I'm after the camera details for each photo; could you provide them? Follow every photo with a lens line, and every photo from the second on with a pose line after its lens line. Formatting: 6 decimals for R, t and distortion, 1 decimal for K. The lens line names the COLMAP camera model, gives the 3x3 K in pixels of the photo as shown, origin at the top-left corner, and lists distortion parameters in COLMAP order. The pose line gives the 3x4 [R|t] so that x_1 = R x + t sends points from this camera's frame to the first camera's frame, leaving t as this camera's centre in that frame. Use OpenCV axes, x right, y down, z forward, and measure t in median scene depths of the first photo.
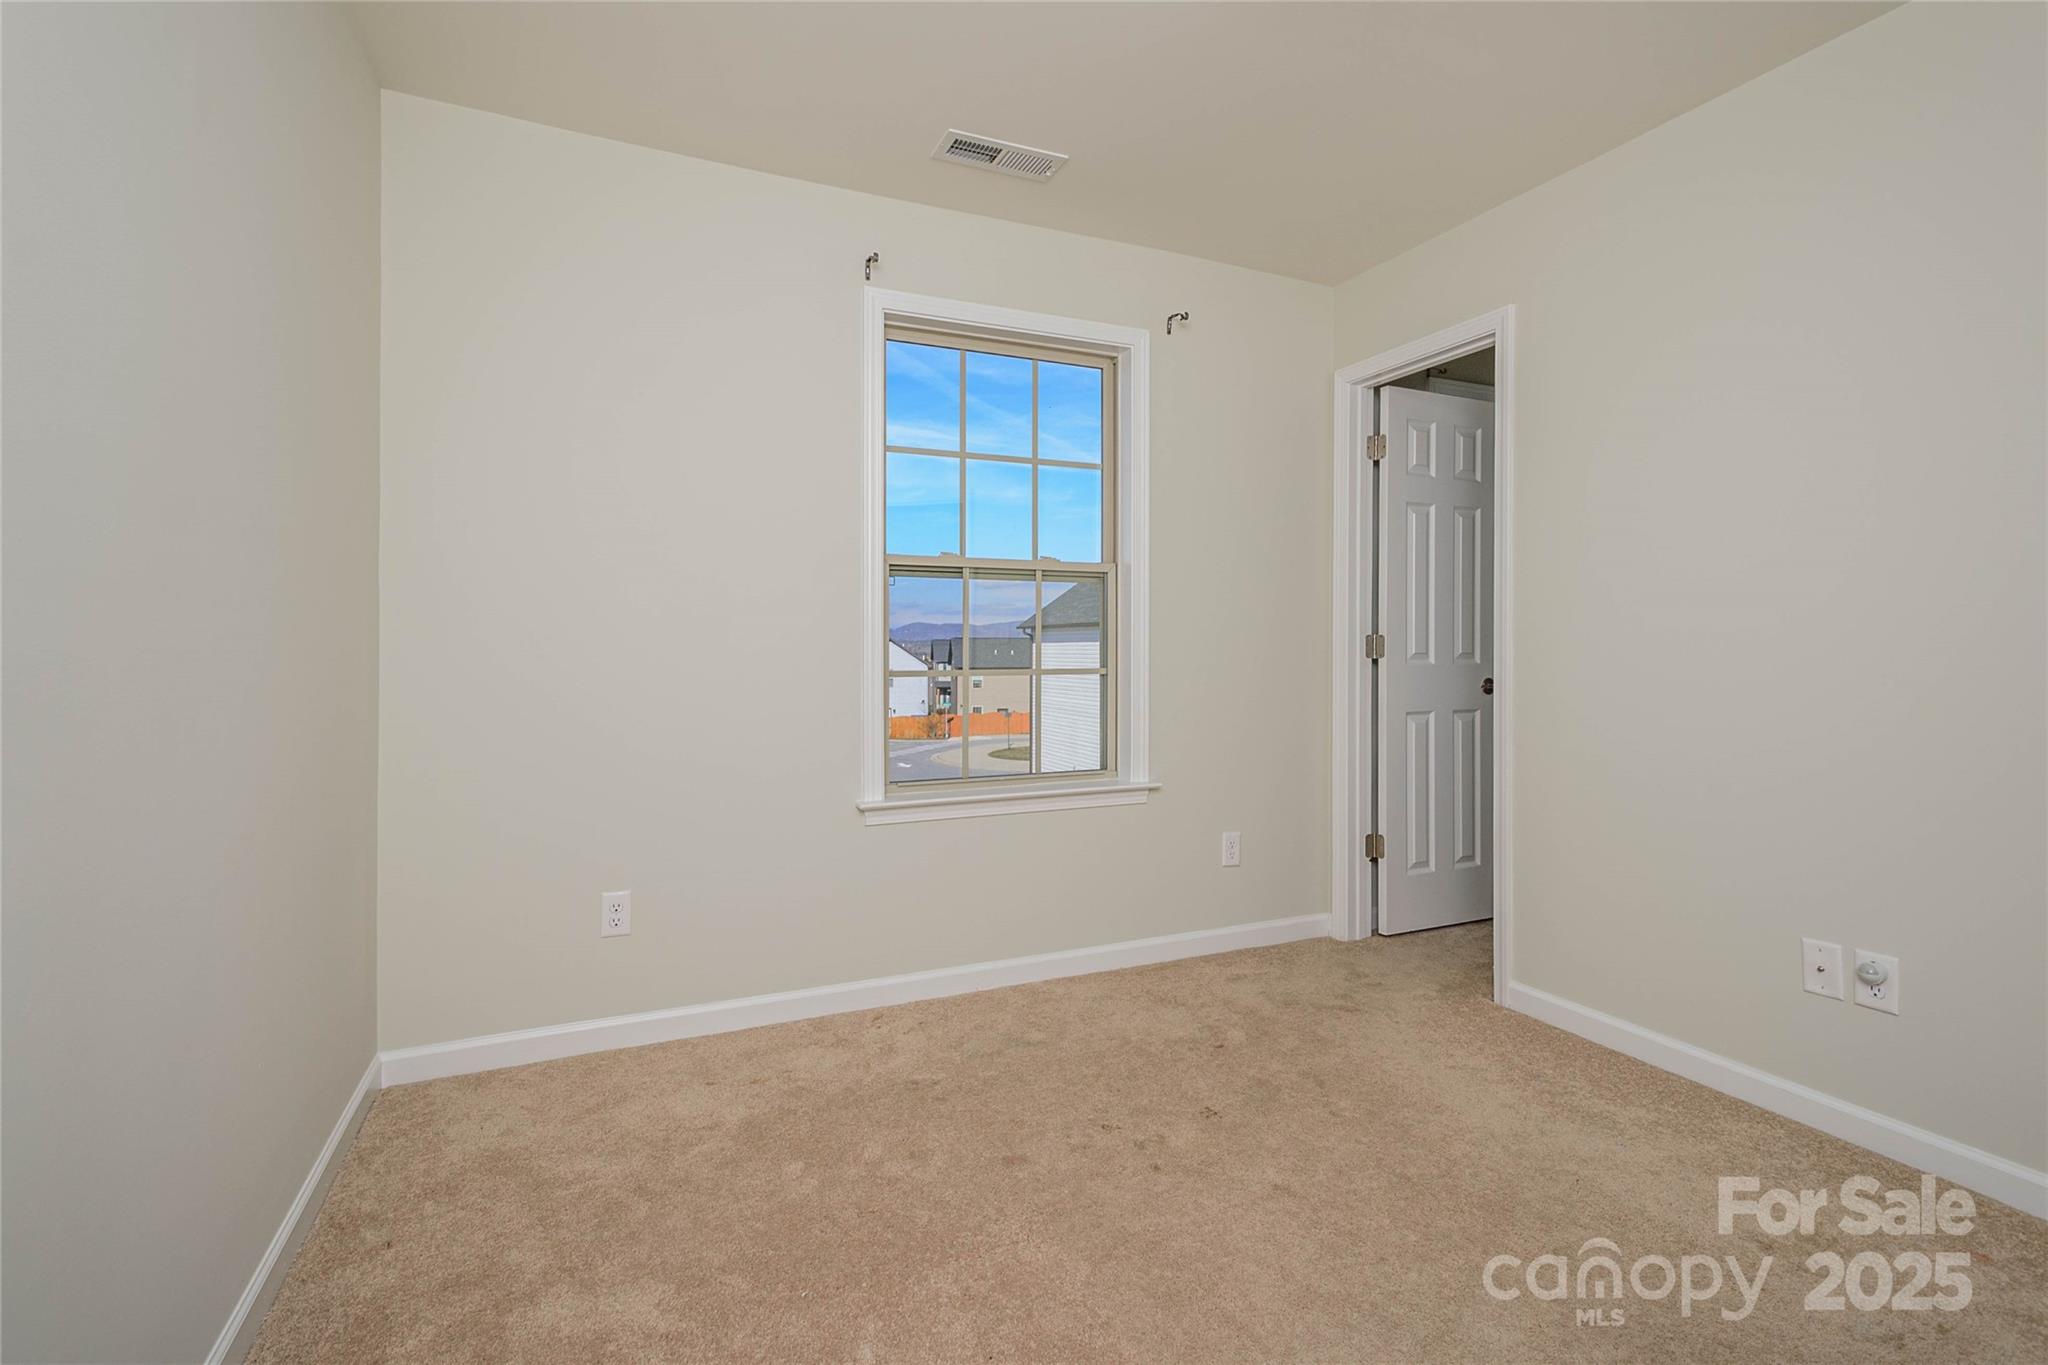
lens RADIAL K [[906.1, 0, 1028.8], [0, 906.1, 676.7], [0, 0, 1]] dist [0.004031, -0.000969]
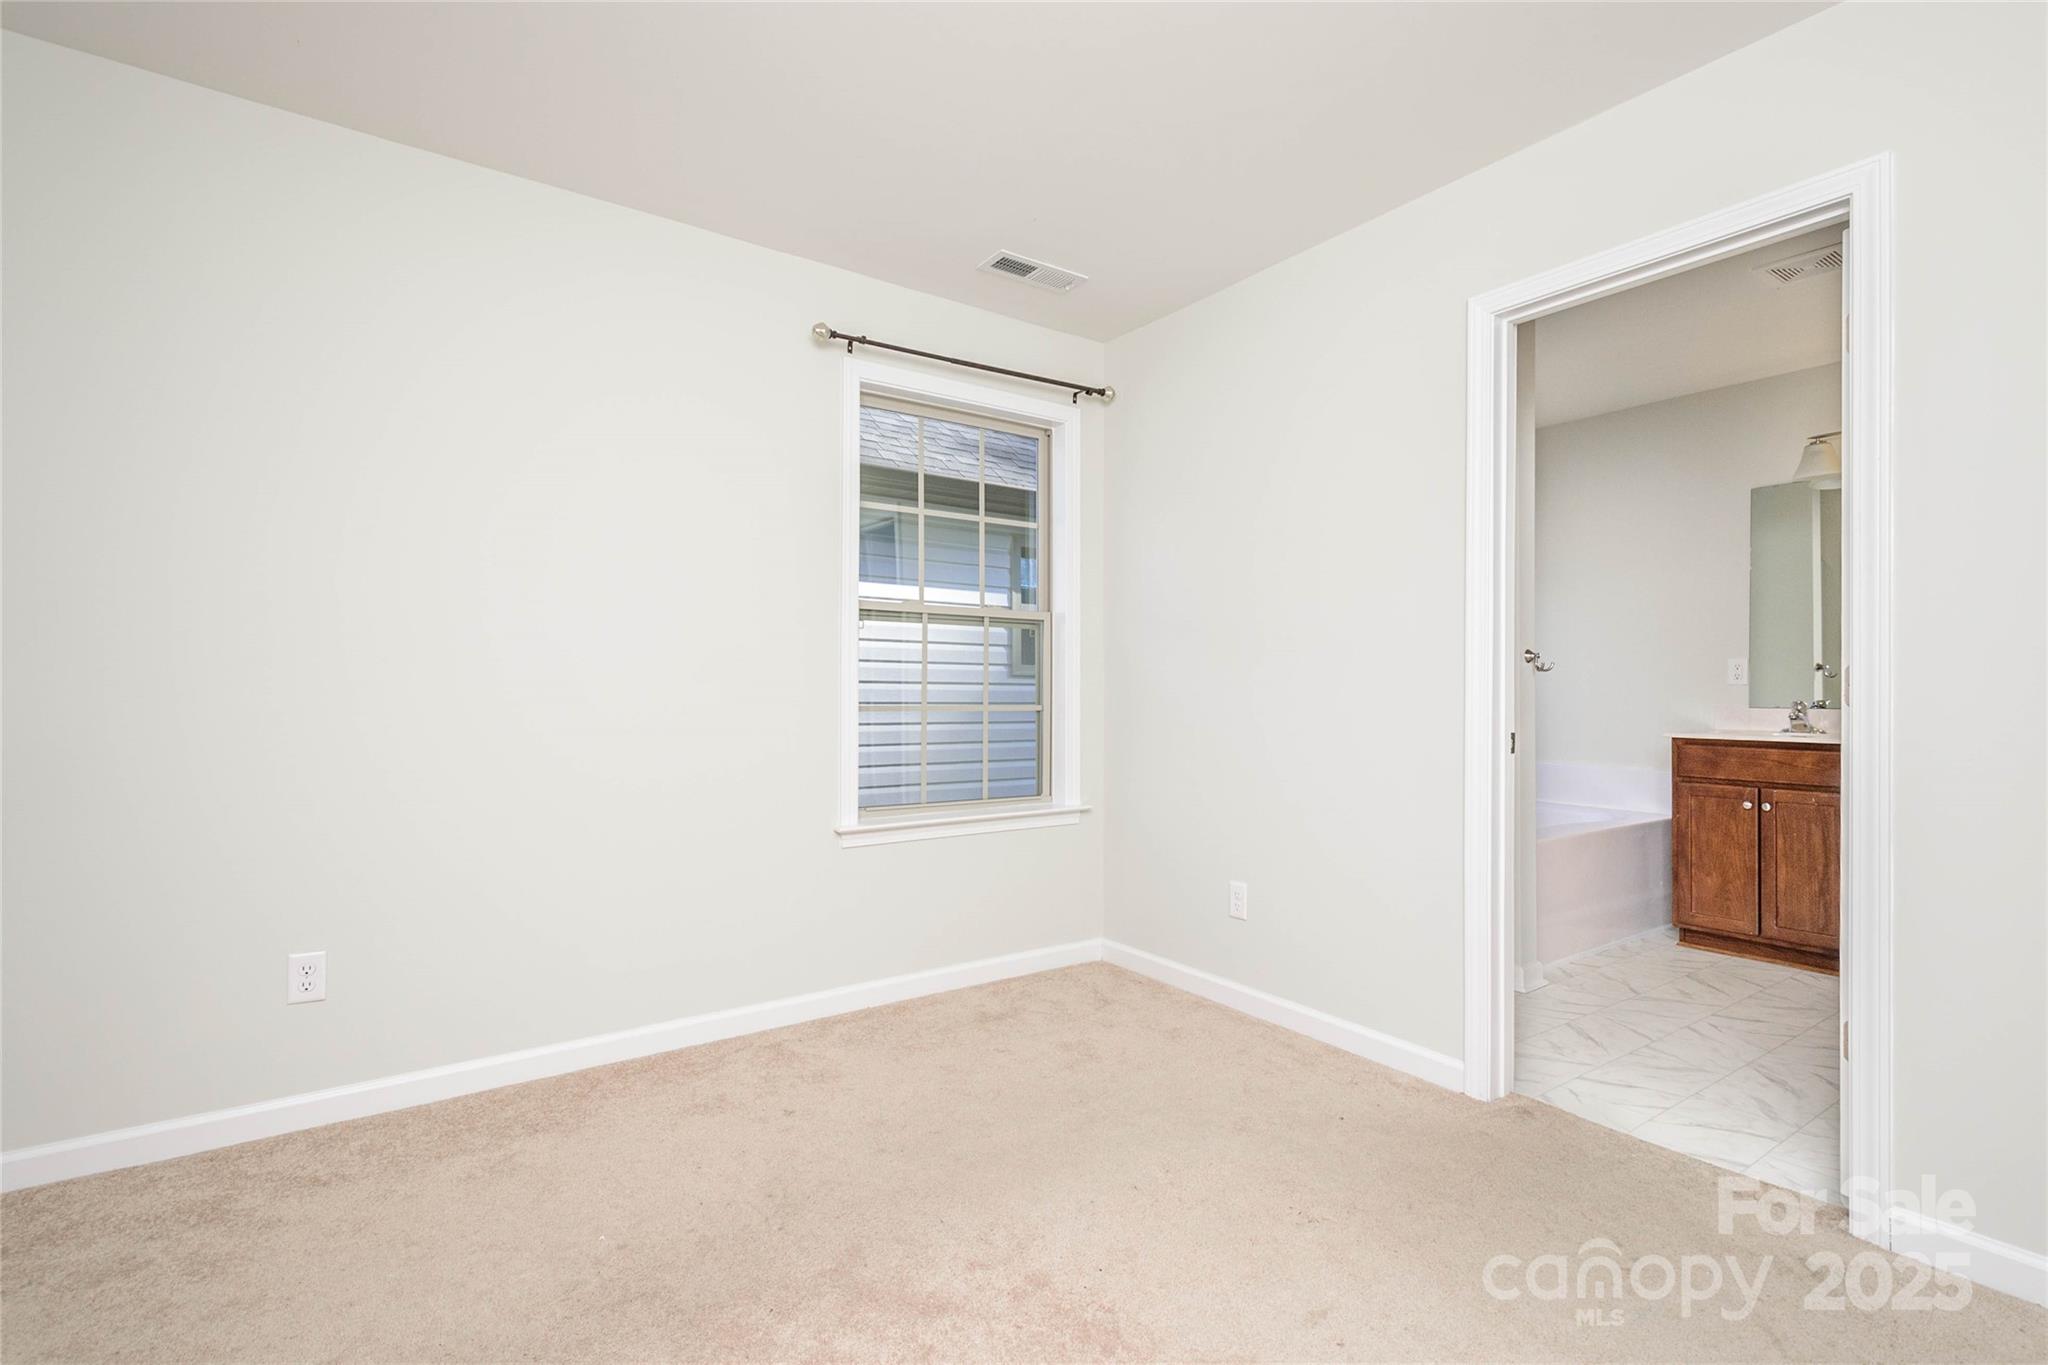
lens RADIAL K [[906.1, 0, 943.3], [0, 906.1, 698.6], [0, 0, 1]] dist [0.004031, -0.000969]
pose [[0.987380, 0.004691, 0.158302, -0.231505], [-0.002227, 0.999874, -0.015740, 0.001721], [-0.158356, 0.015189, 0.987265, -0.099953]]
